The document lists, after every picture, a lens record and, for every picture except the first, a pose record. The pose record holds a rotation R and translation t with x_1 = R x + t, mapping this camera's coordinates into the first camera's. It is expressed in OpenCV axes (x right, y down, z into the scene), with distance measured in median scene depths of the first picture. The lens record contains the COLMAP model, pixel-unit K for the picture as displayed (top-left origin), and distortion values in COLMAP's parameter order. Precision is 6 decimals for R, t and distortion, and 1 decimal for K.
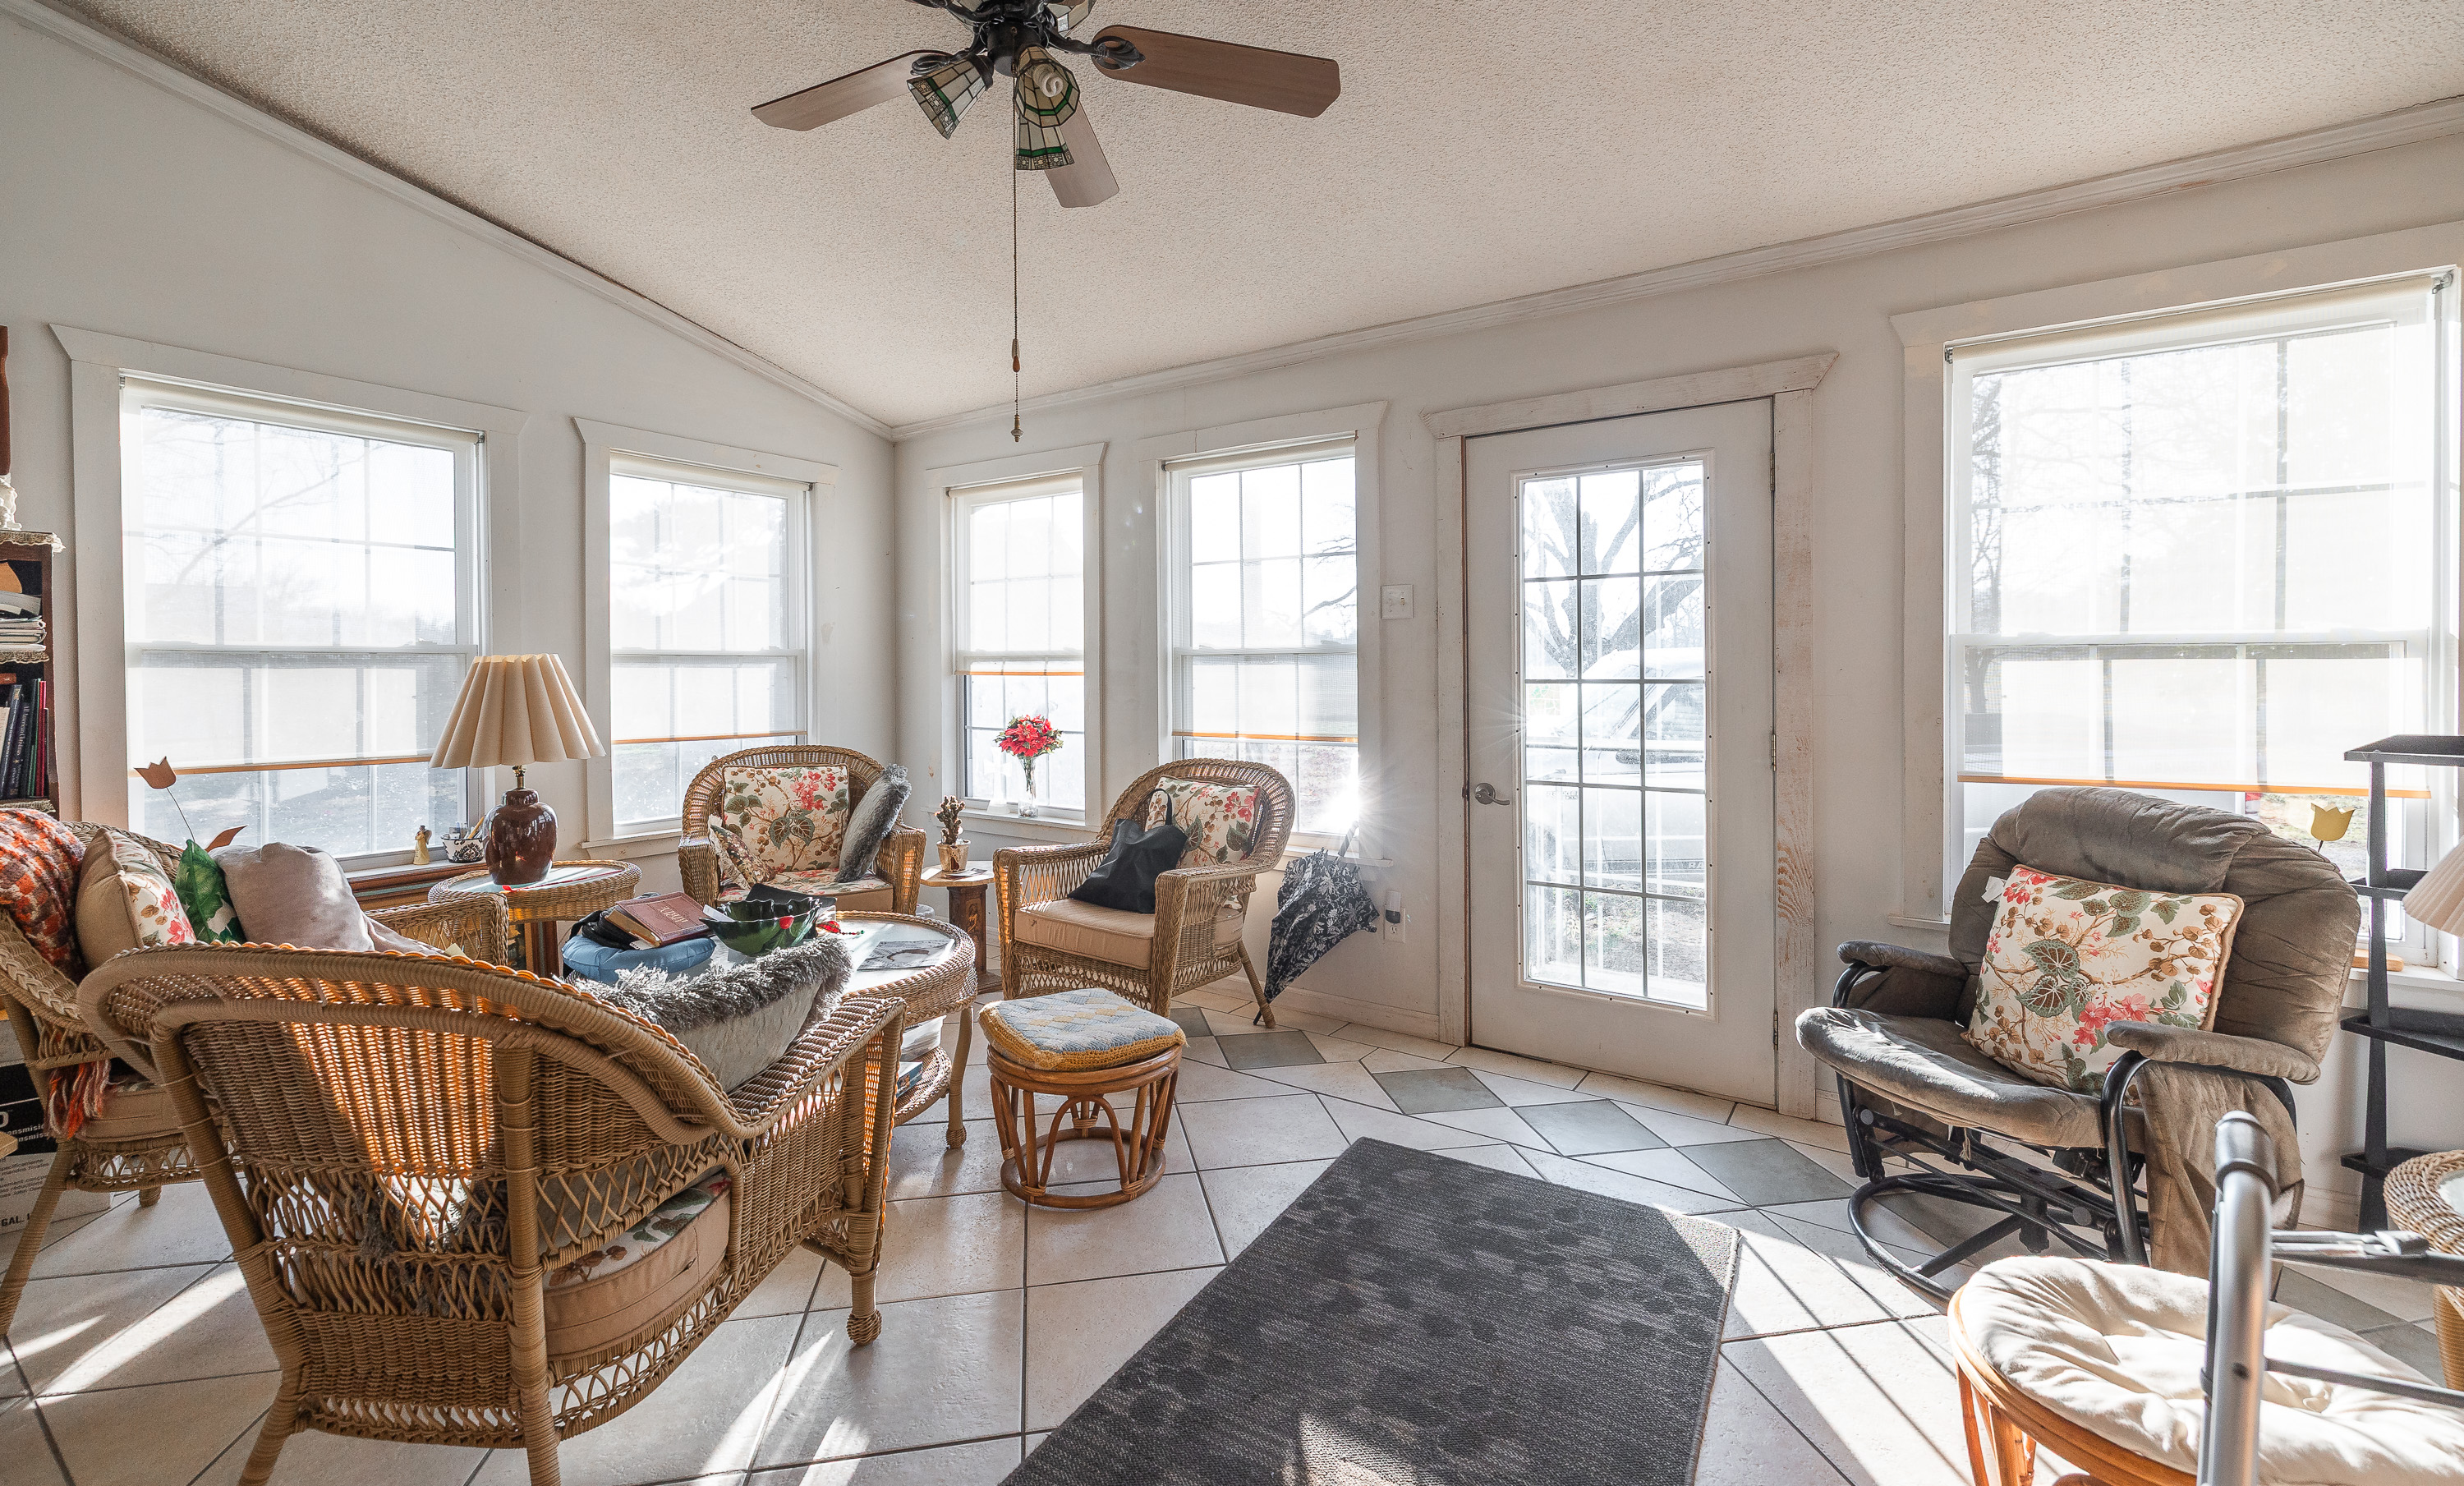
lens RADIAL K [[1057.7, 0, 1195.0], [0, 1057.7, 673.1], [0, 0, 1]] dist [0.006479, -0.002161]
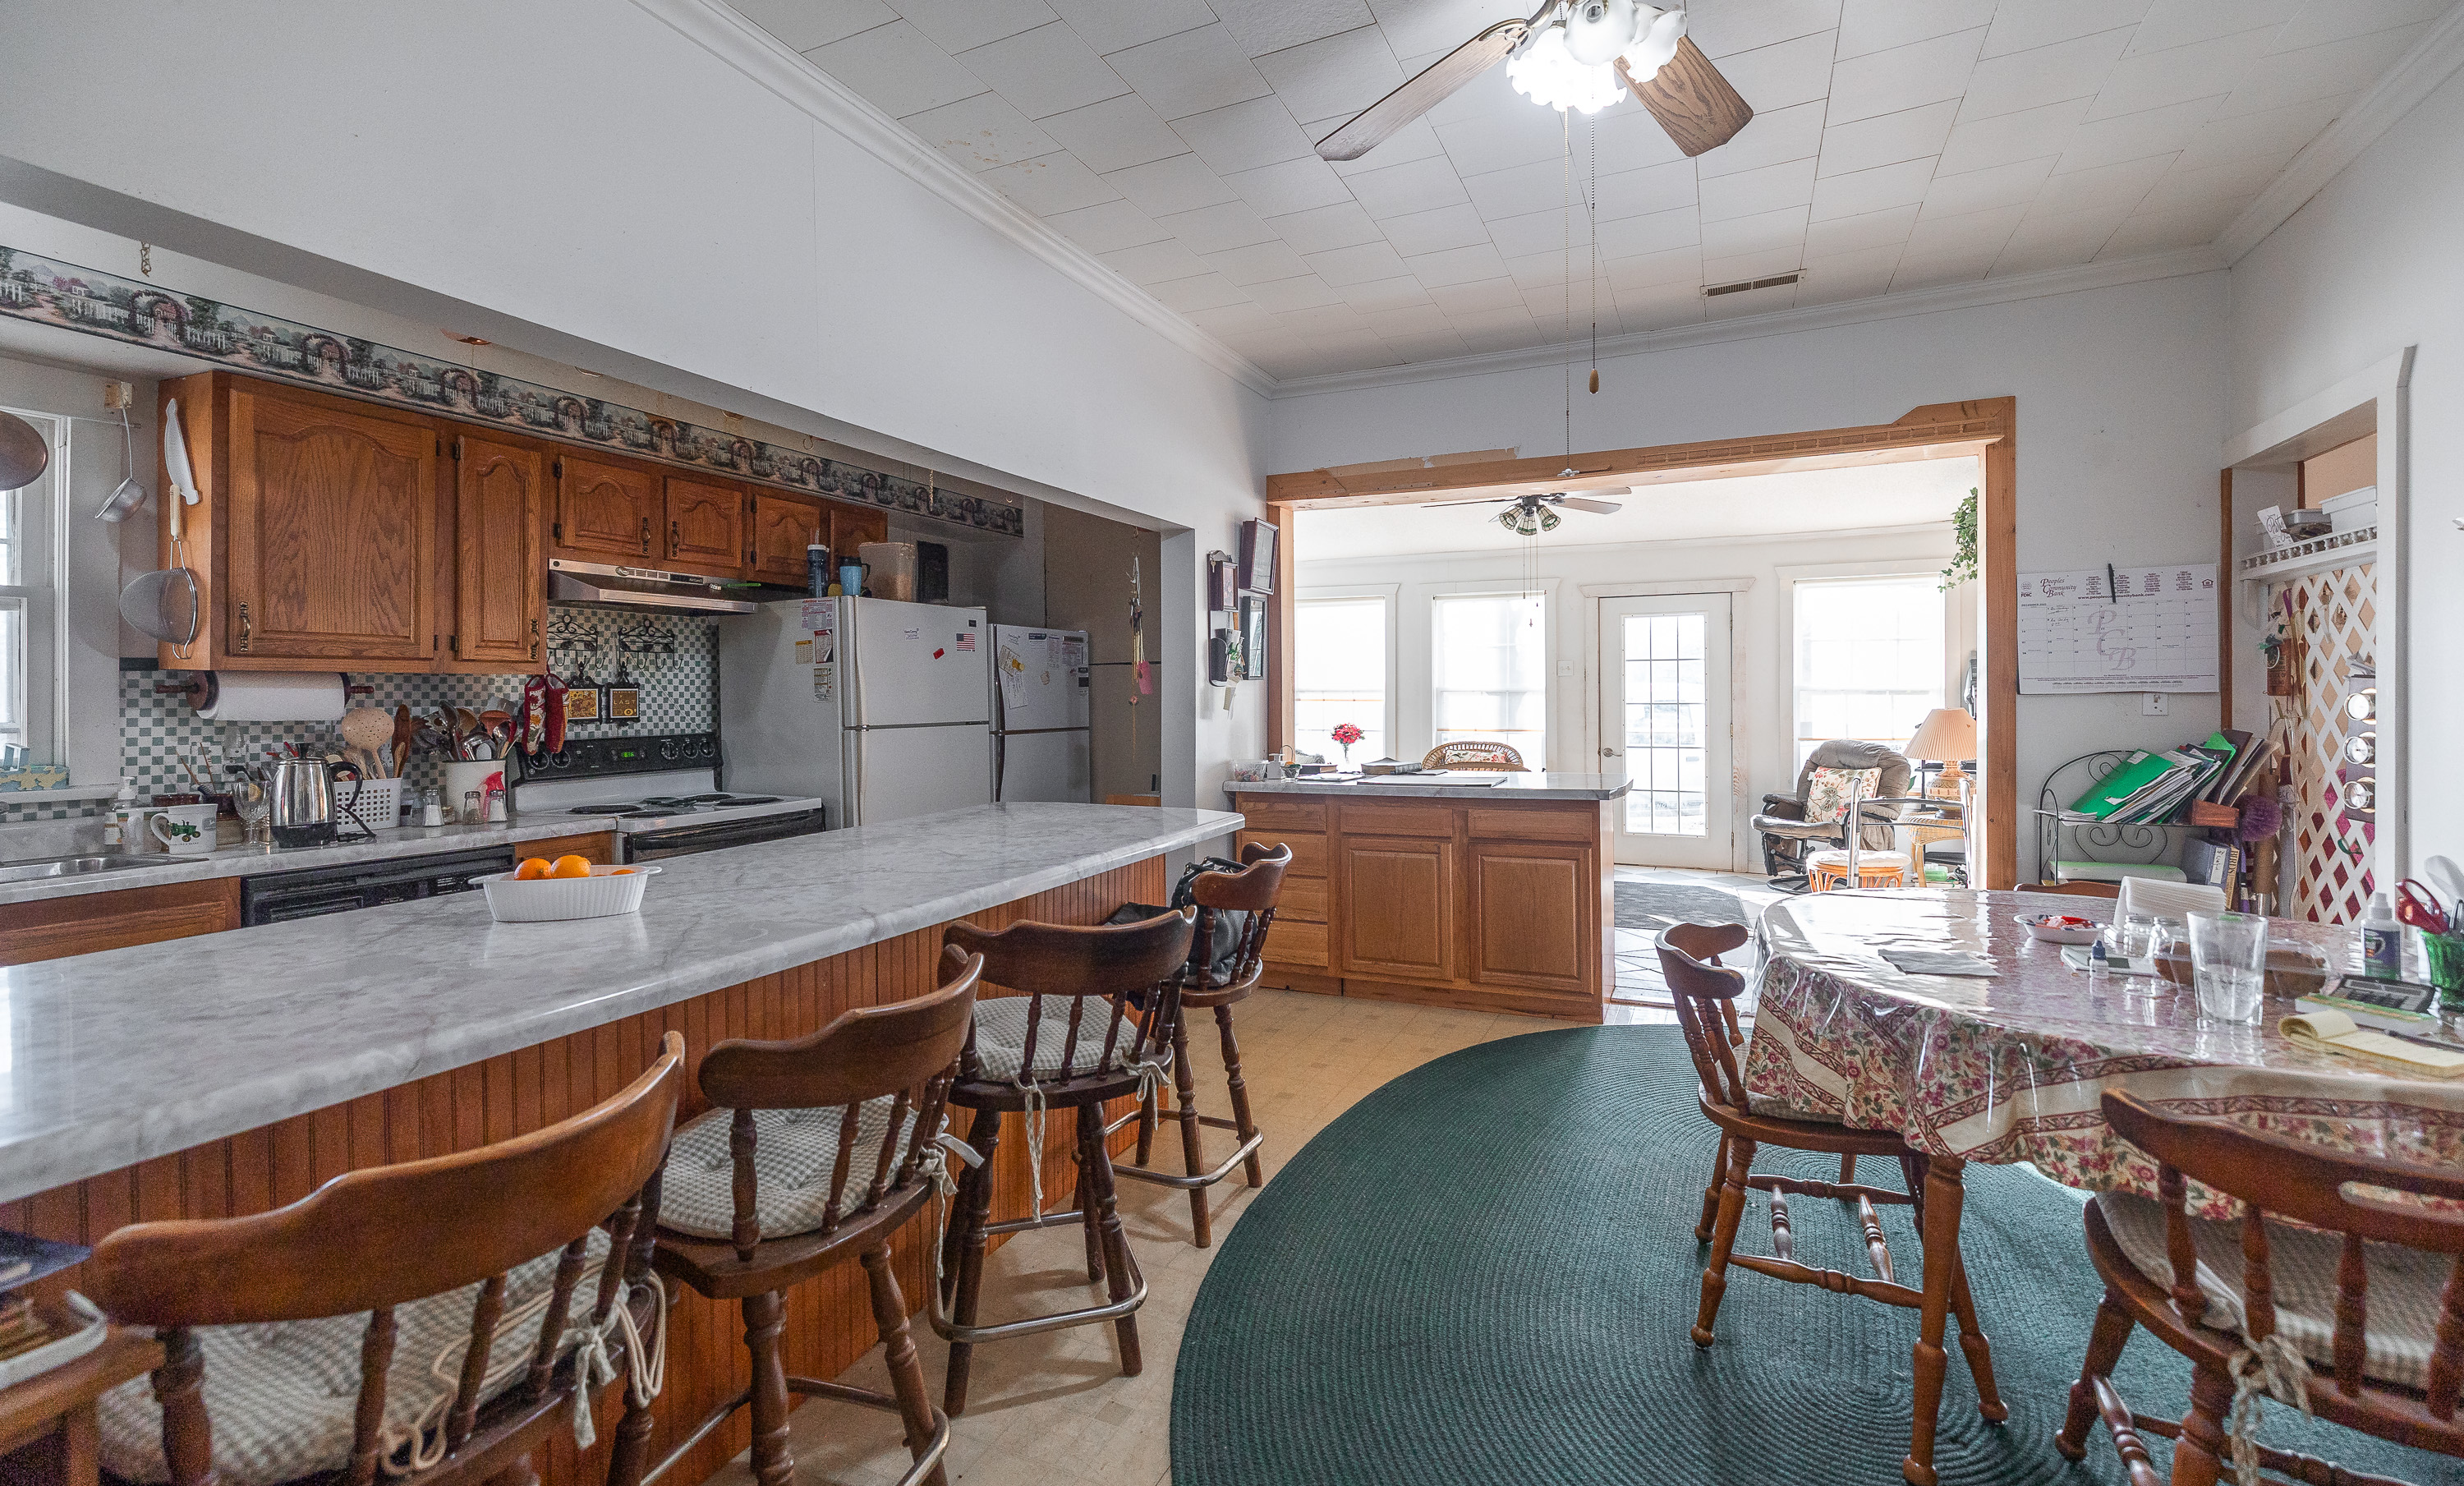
lens RADIAL K [[1057.7, 0, 1203.9], [0, 1057.7, 692.6], [0, 0, 1]] dist [0.006479, -0.002161]
pose [[0.990392, 0.001957, 0.138278, -1.167758], [-0.000892, 0.999969, -0.007761, 0.002871], [-0.138289, 0.007563, 0.990363, -1.482222]]
